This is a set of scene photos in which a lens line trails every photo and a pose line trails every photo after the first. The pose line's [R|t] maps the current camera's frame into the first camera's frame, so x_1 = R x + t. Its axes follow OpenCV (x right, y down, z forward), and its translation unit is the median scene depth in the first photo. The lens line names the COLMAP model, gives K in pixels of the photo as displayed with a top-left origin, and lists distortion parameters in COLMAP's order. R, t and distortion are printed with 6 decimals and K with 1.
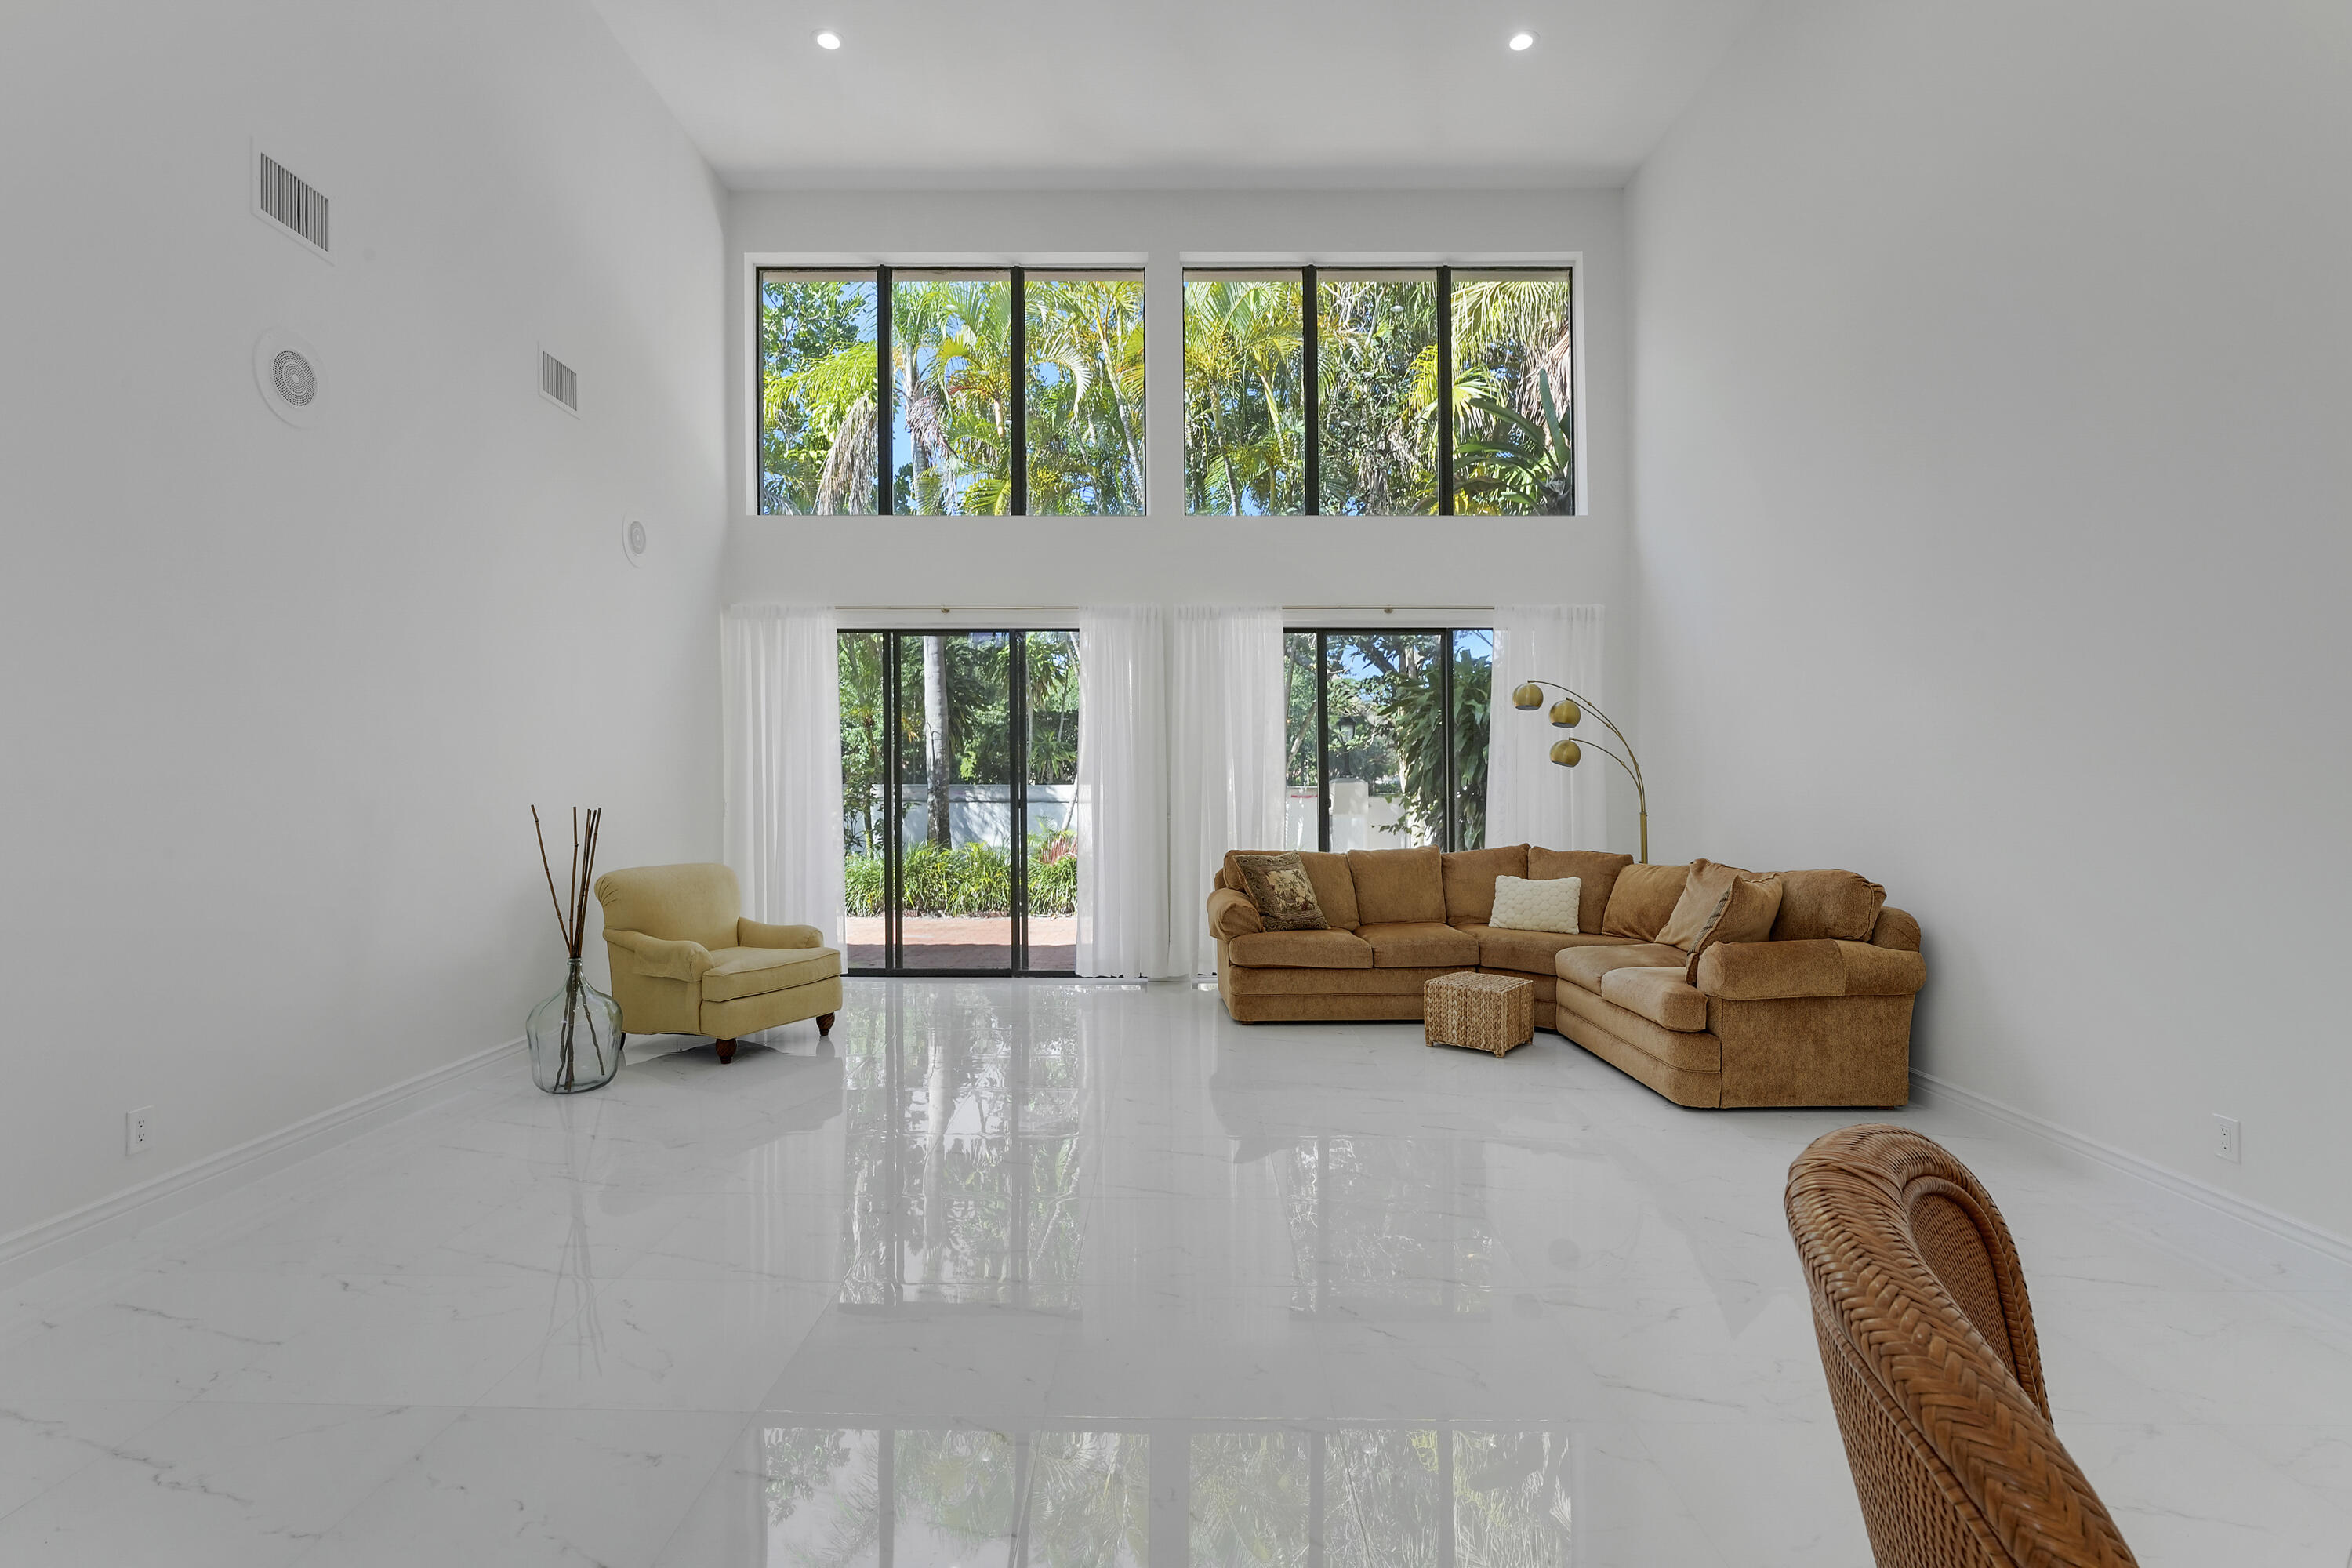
lens RADIAL K [[1103.3, 0, 1169.7], [0, 1103.3, 775.7], [0, 0, 1]] dist [-0.000881, -0.000520]
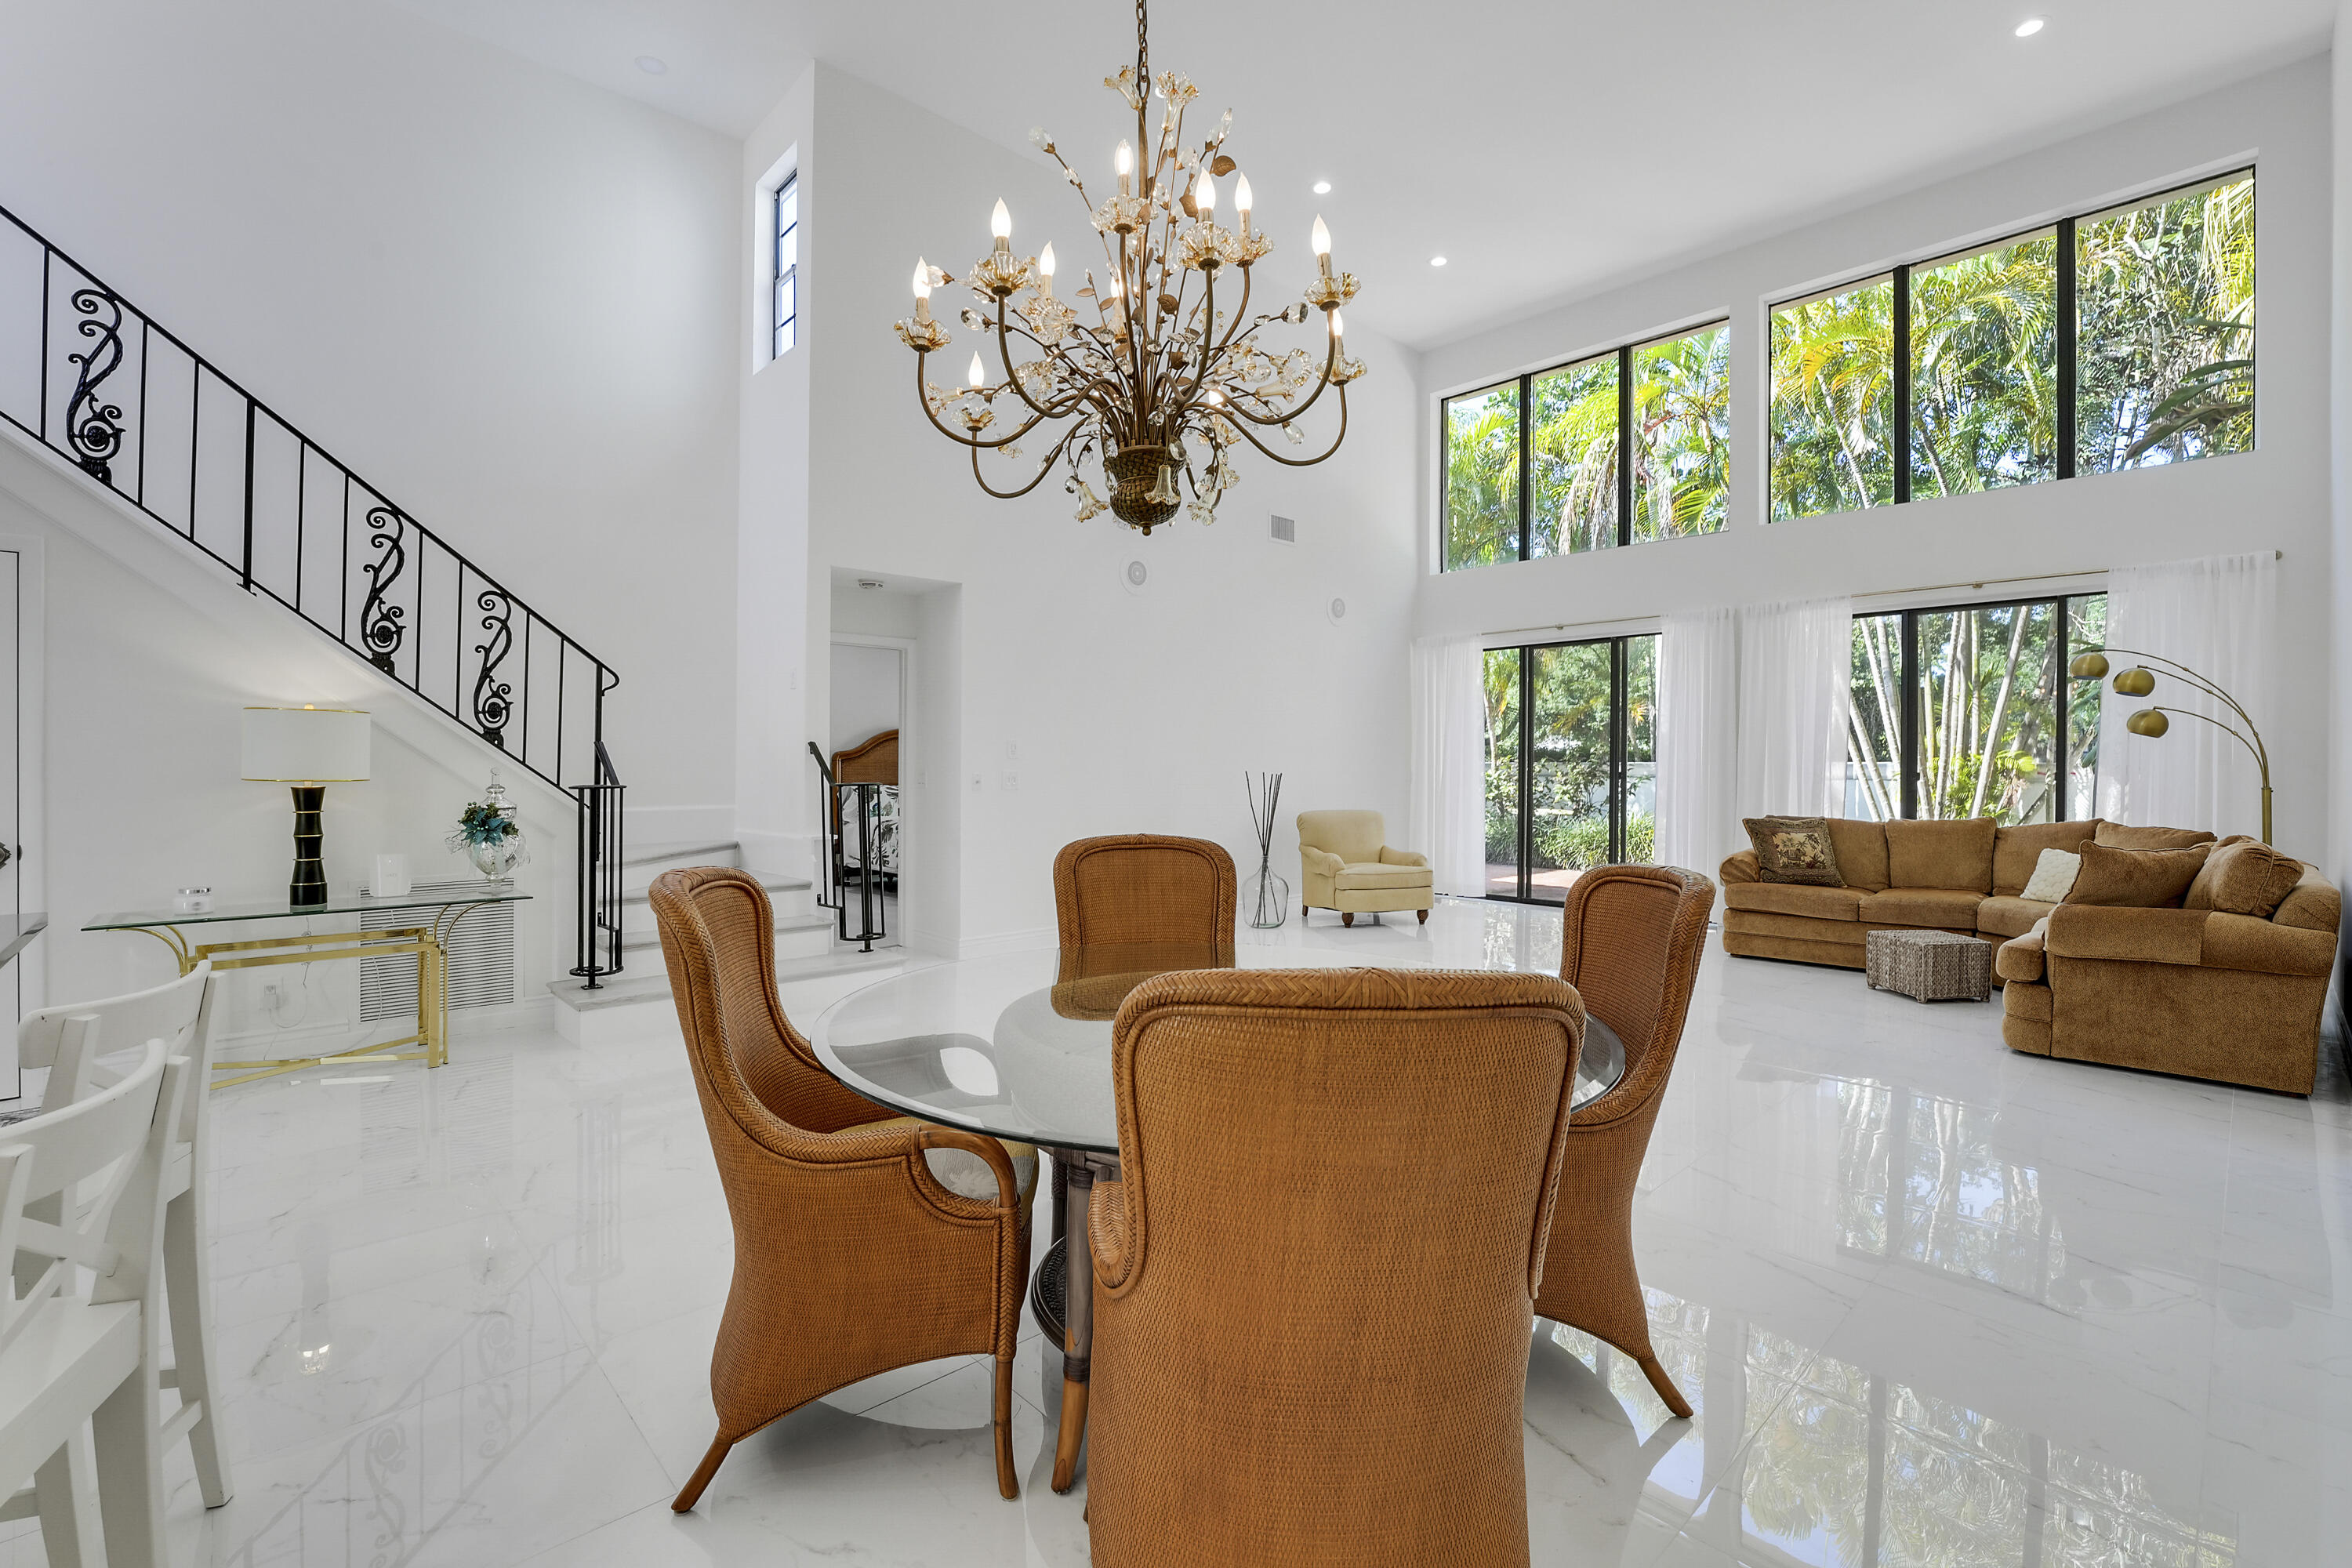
lens RADIAL K [[1023.9, 0, 1192.8], [0, 1023.9, 778.9], [0, 0, 1]] dist [-0.020576, 0.000086]
pose [[0.693994, 0.007225, -0.719944, 0.420724], [0.008075, 0.999809, 0.017818, 0.005195], [0.719935, -0.018179, 0.693803, -0.184673]]
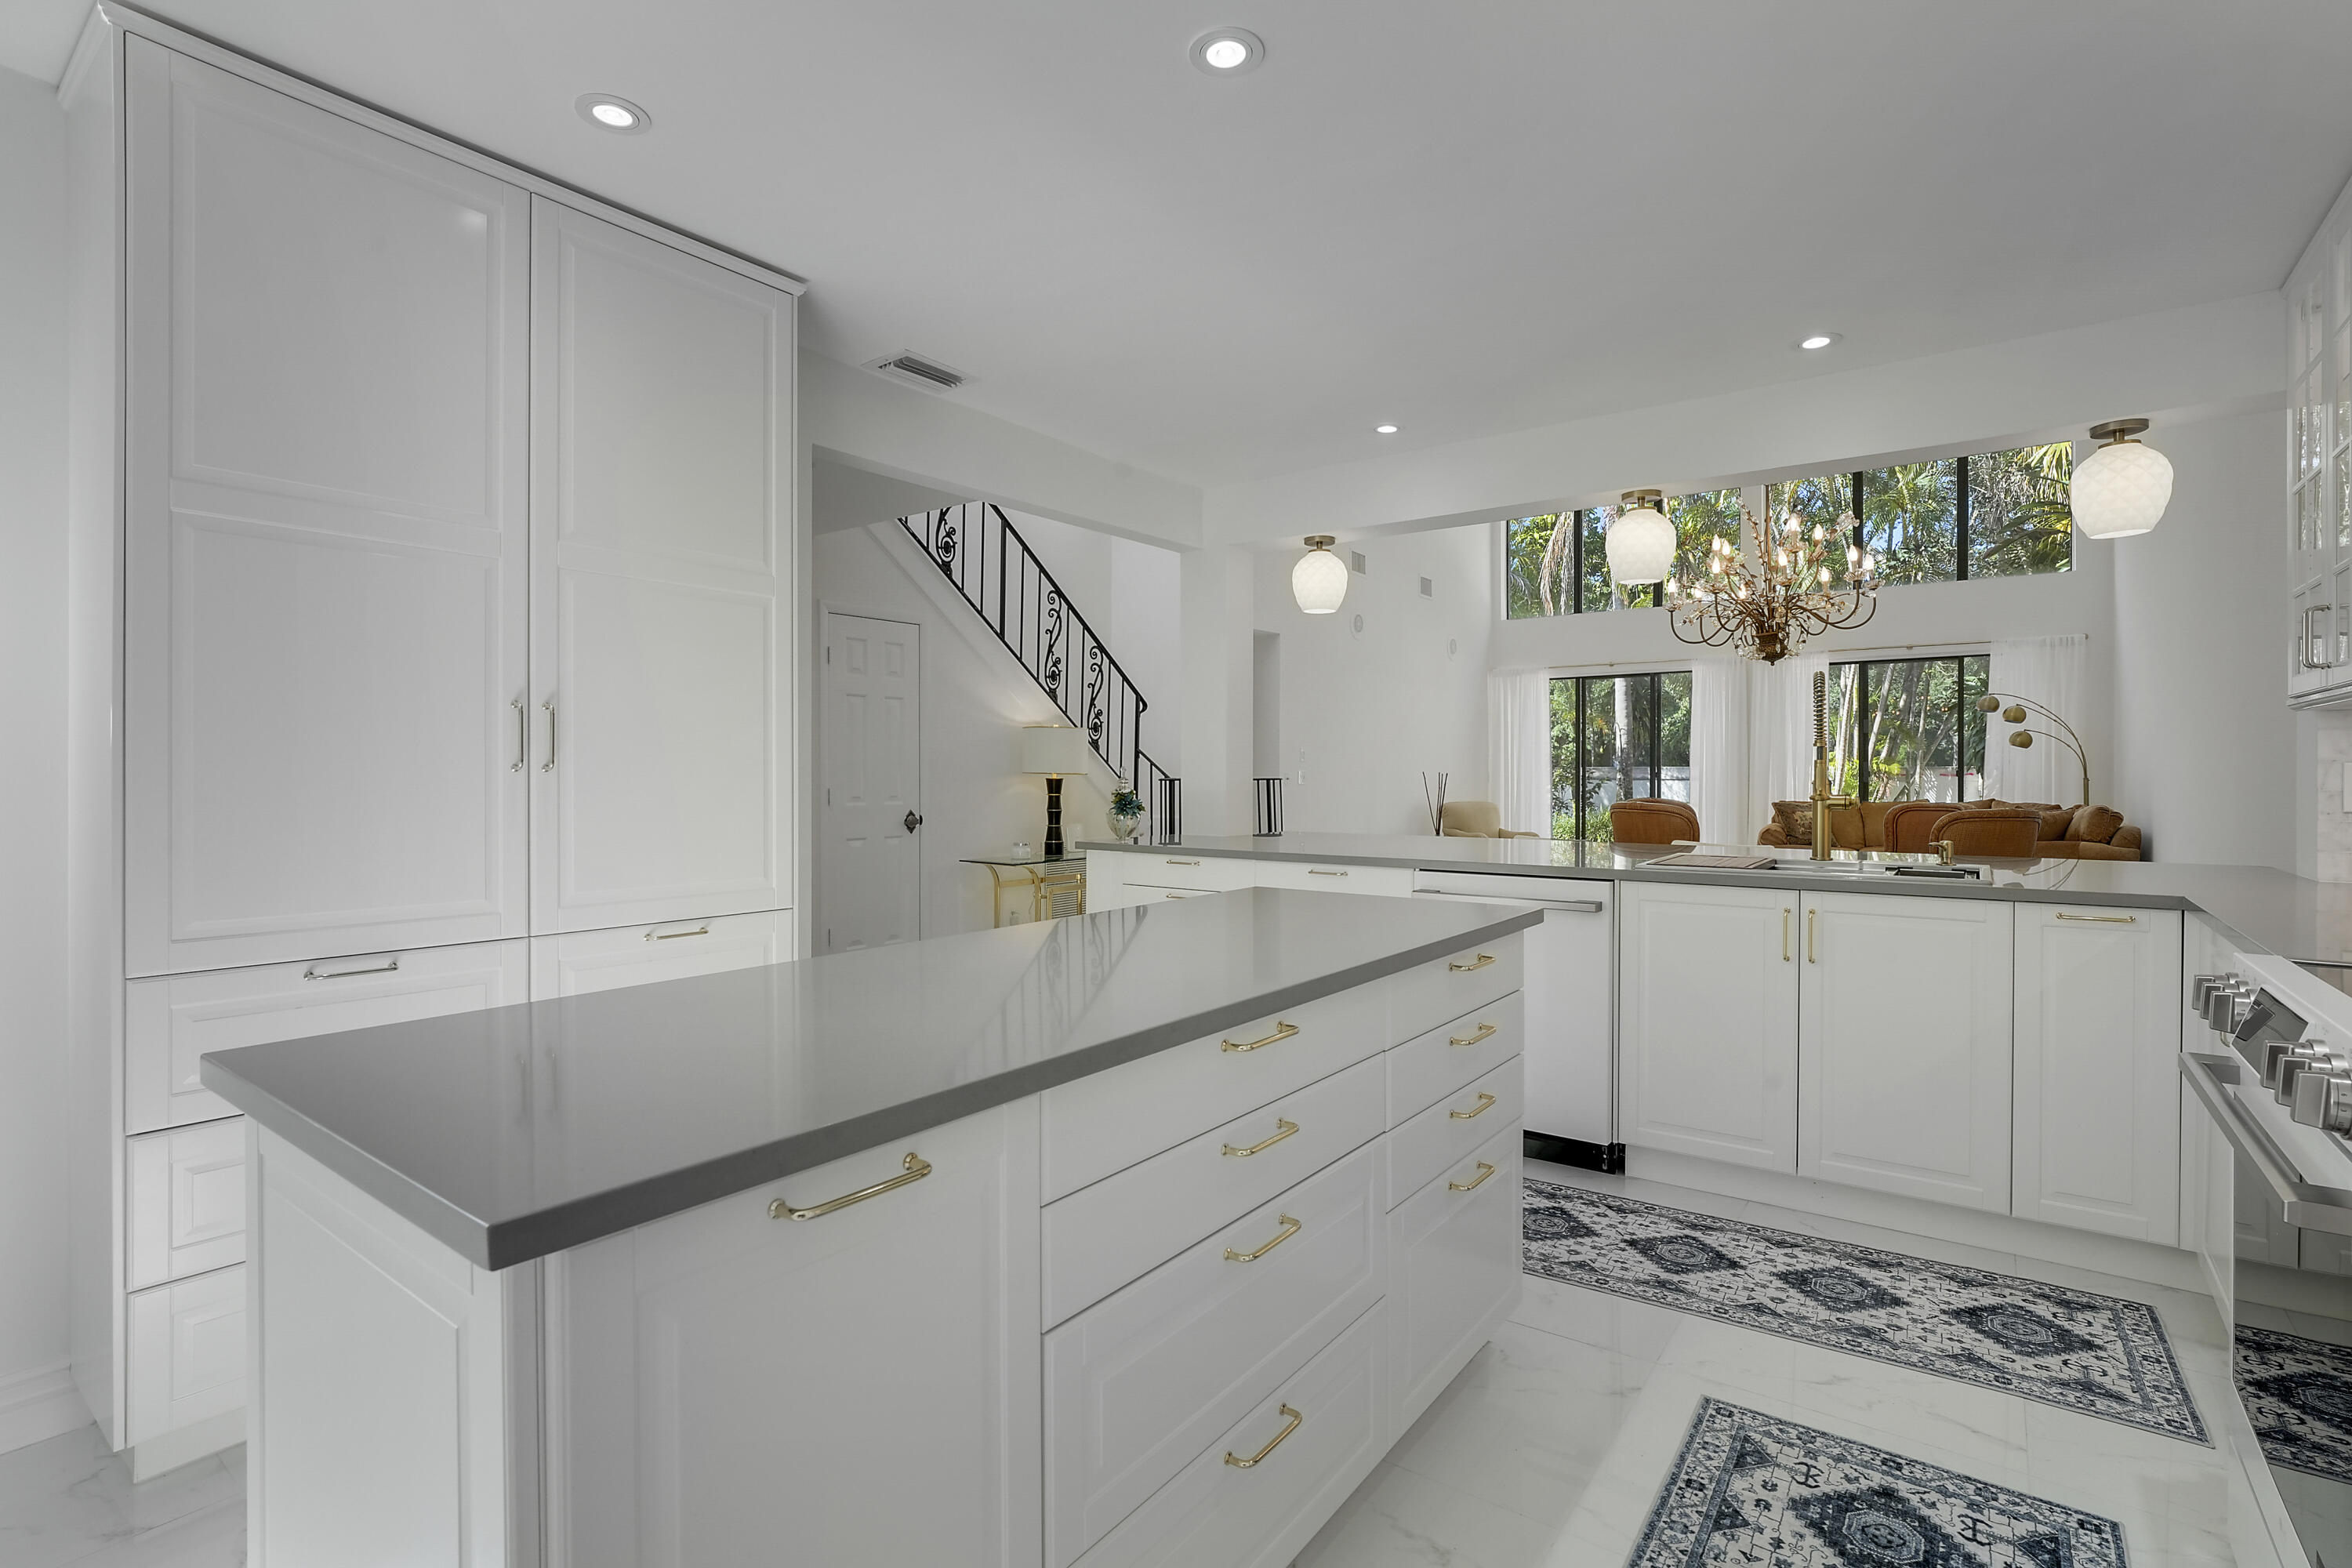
lens RADIAL K [[1103.3, 0, 1207.9], [0, 1103.3, 787.2], [0, 0, 1]] dist [-0.000881, -0.000520]
pose [[0.824424, 0.003392, -0.565963, 0.301466], [0.008981, 0.999778, 0.019076, 0.006862], [0.565902, -0.020810, 0.824210, -0.939094]]
